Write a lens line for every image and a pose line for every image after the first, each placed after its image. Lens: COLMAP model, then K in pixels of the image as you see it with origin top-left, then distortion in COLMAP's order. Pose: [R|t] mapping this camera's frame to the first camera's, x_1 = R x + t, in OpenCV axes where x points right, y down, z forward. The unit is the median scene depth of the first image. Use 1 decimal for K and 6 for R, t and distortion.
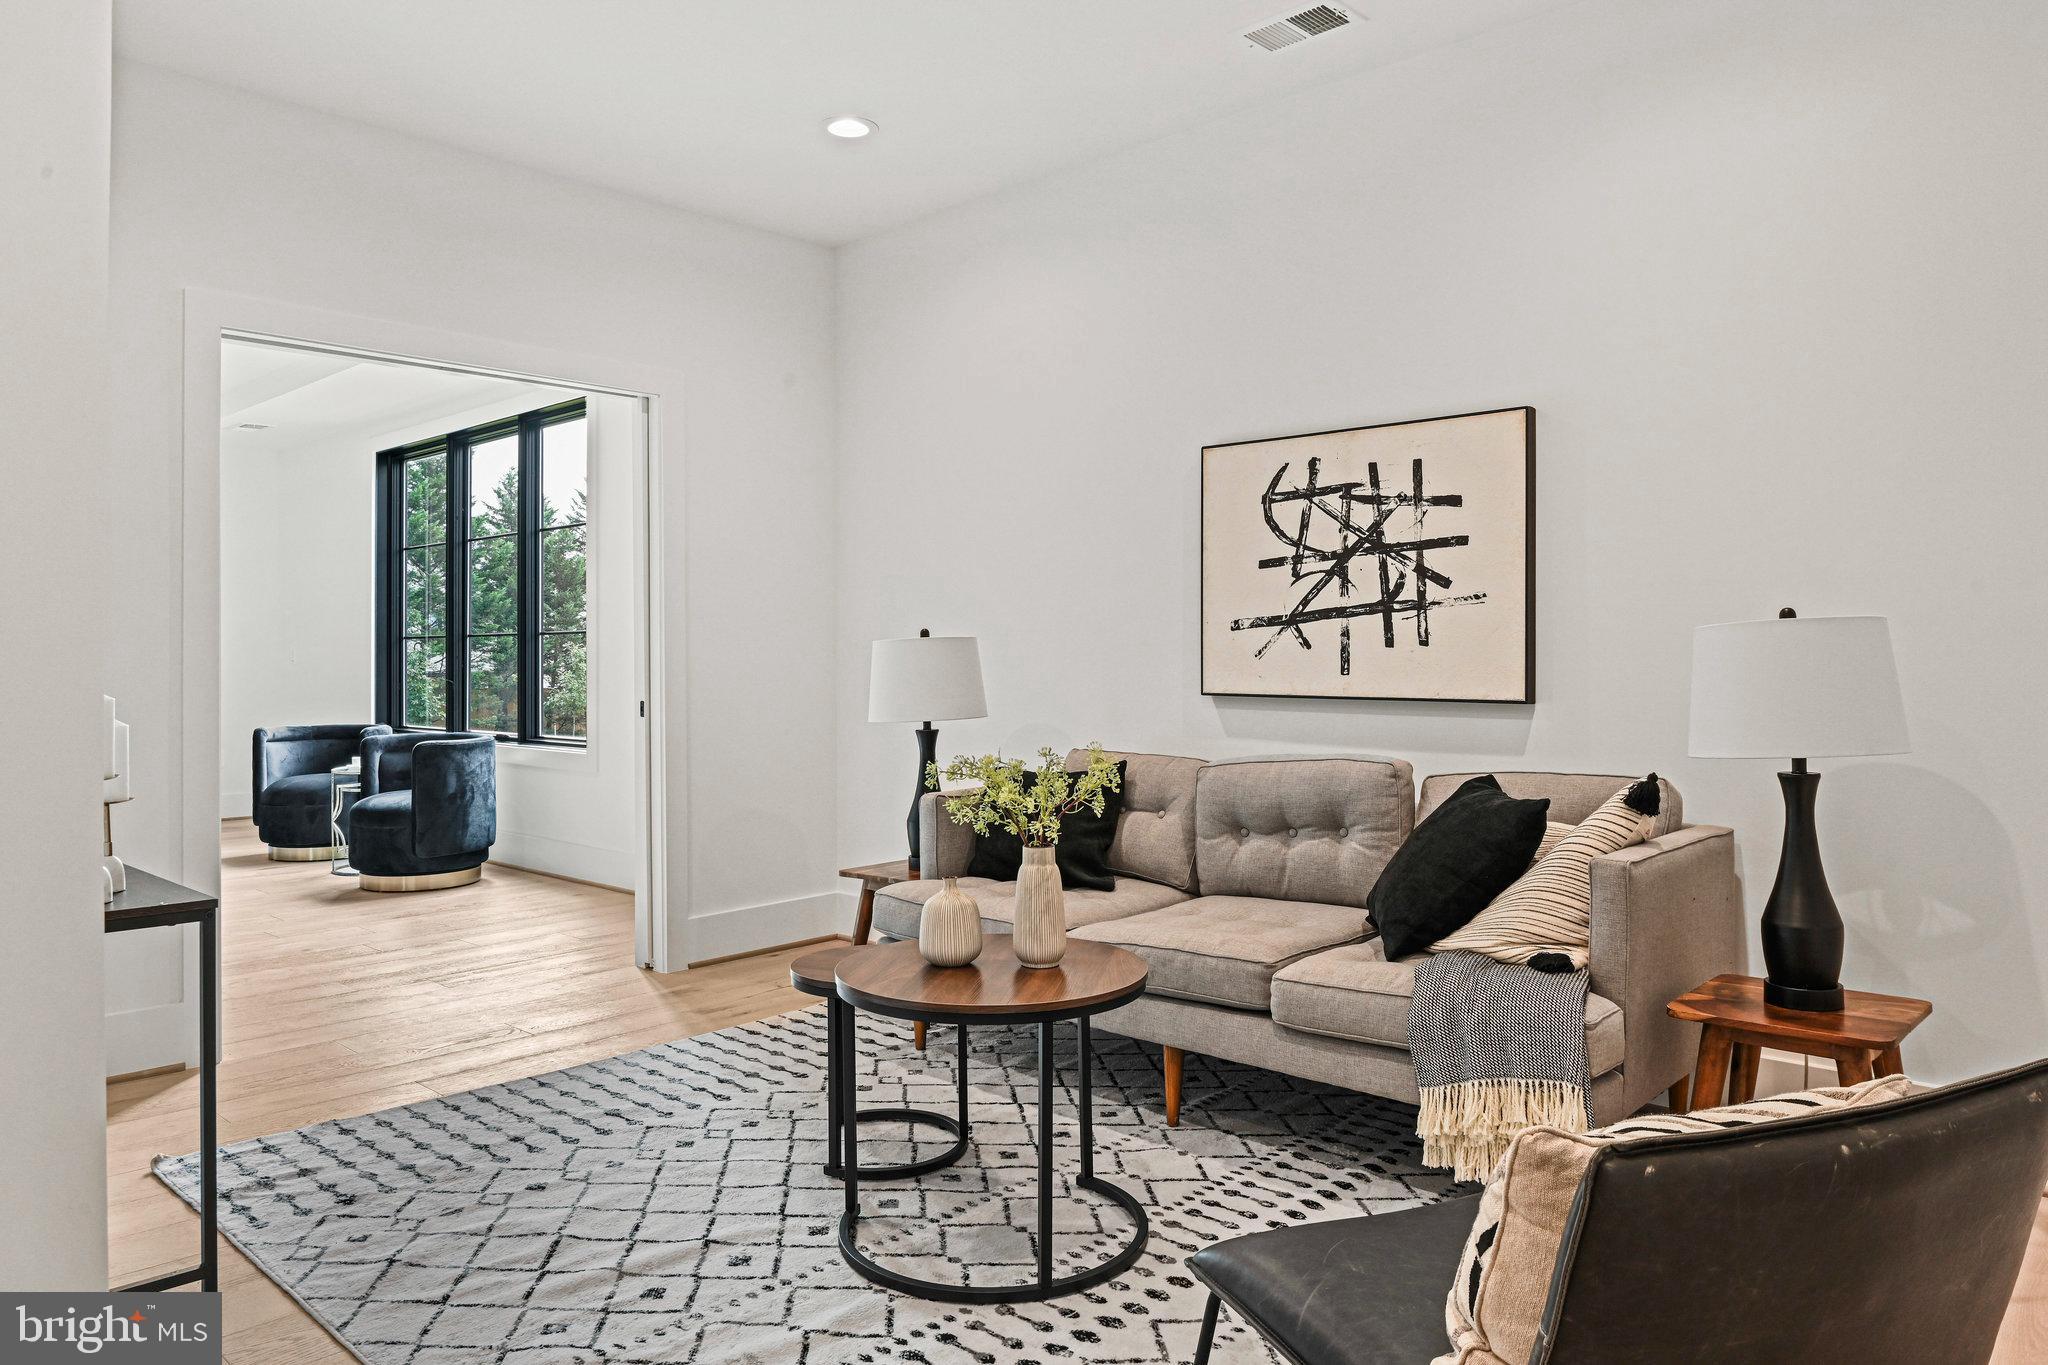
lens RADIAL K [[1335.8, 0, 1023.2], [0, 1335.8, 667.5], [0, 0, 1]] dist [0.000098, -0.001608]
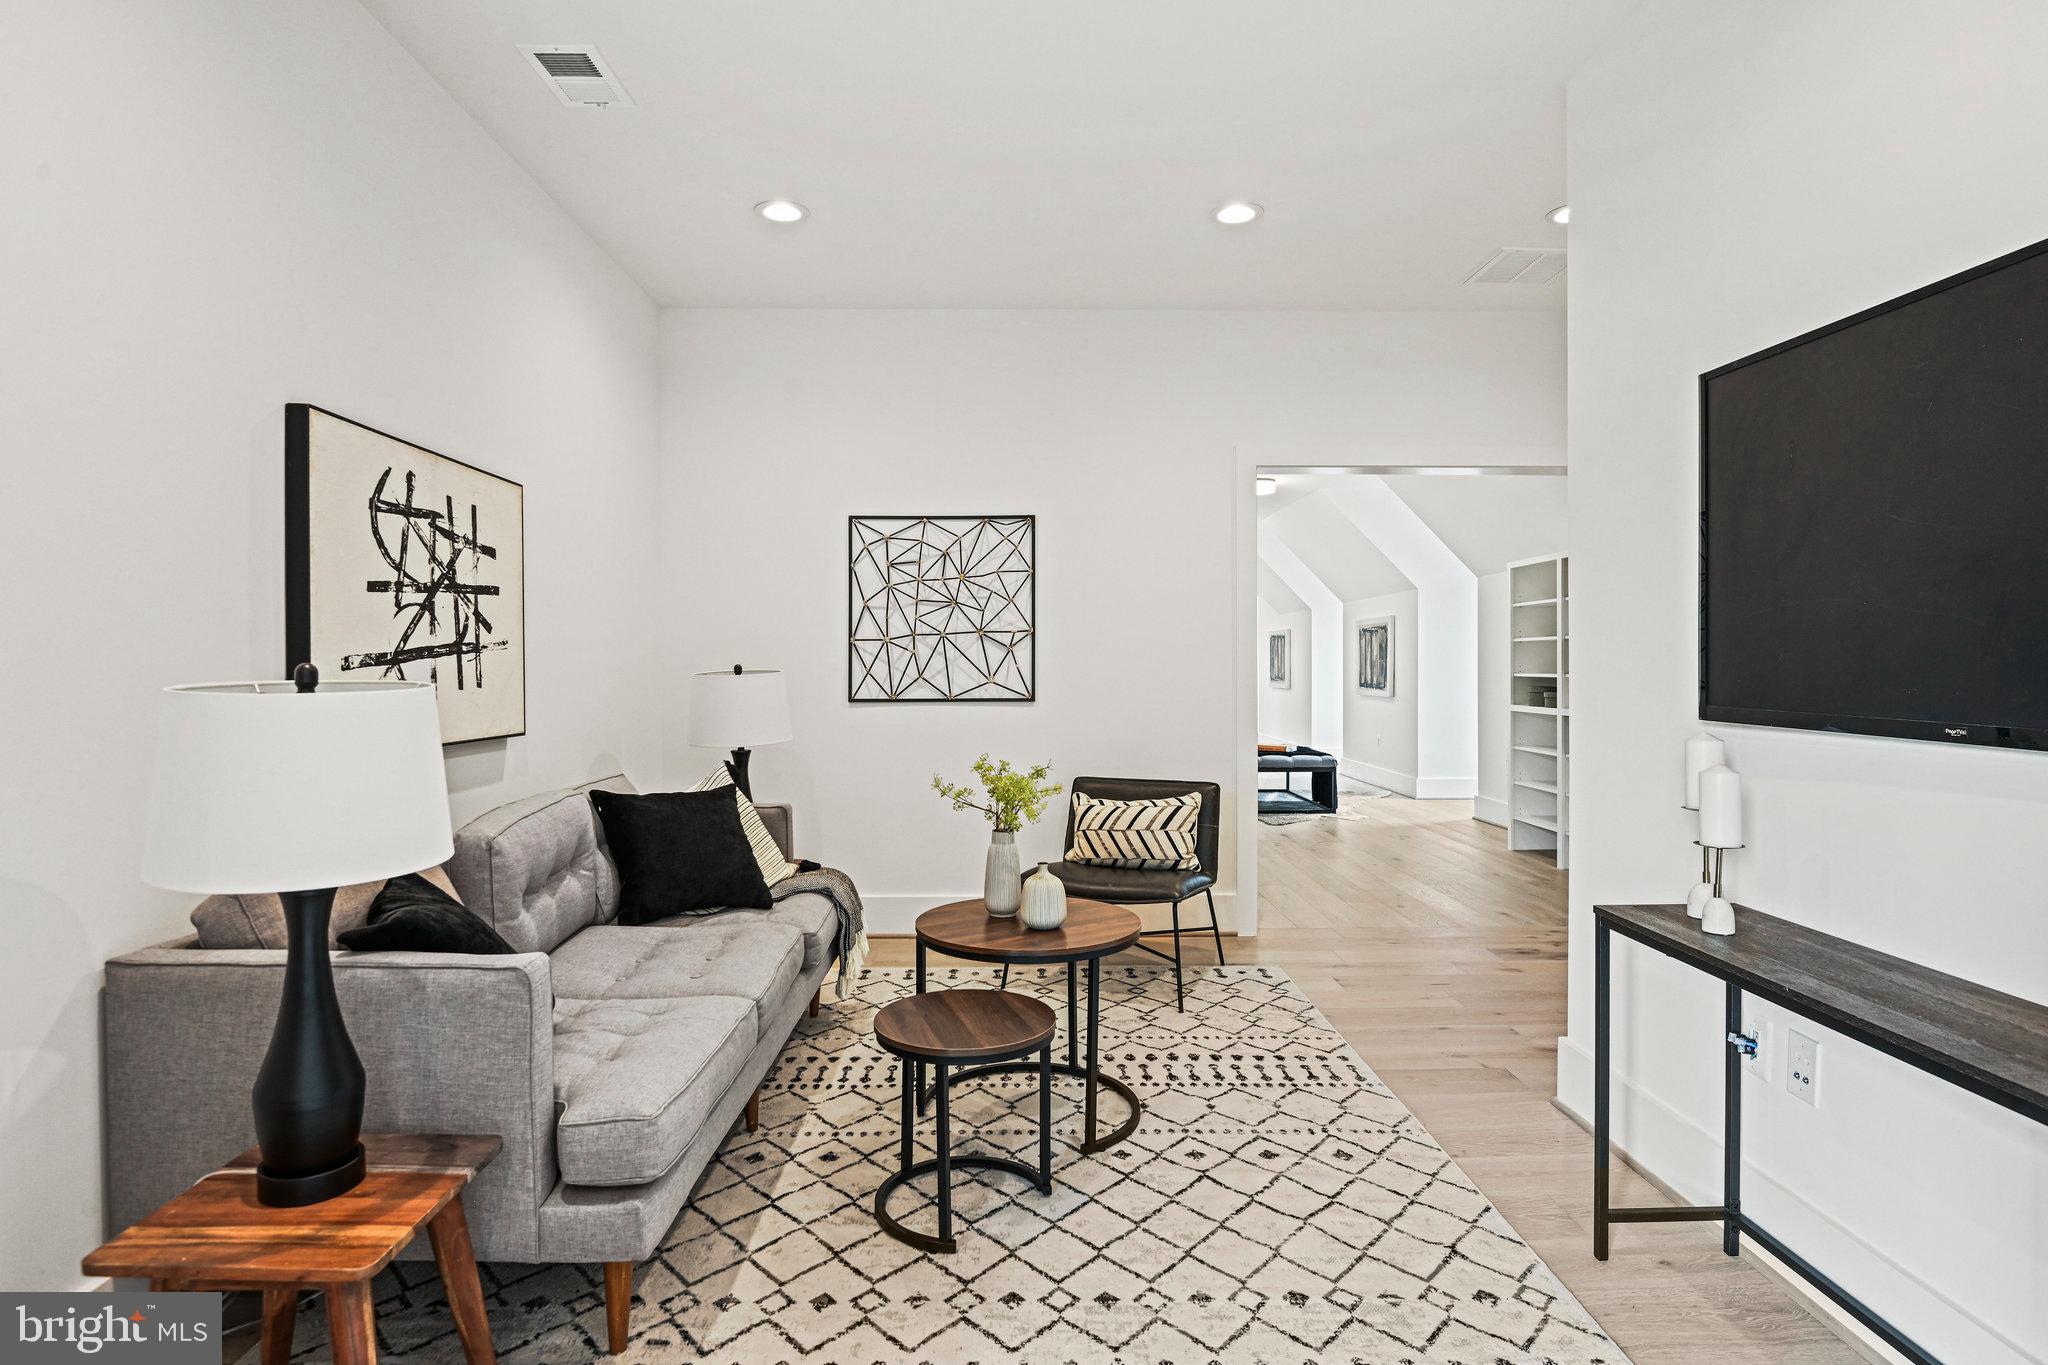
lens RADIAL K [[1082.2, 0, 1022.9], [0, 1082.2, 682.8], [0, 0, 1]] dist [0.002747, 0.000115]
pose [[-0.686755, -0.005460, 0.726868, -0.571006], [0.012302, 0.999741, 0.019132, -0.029533], [-0.726785, 0.022081, -0.686510, 1.212735]]
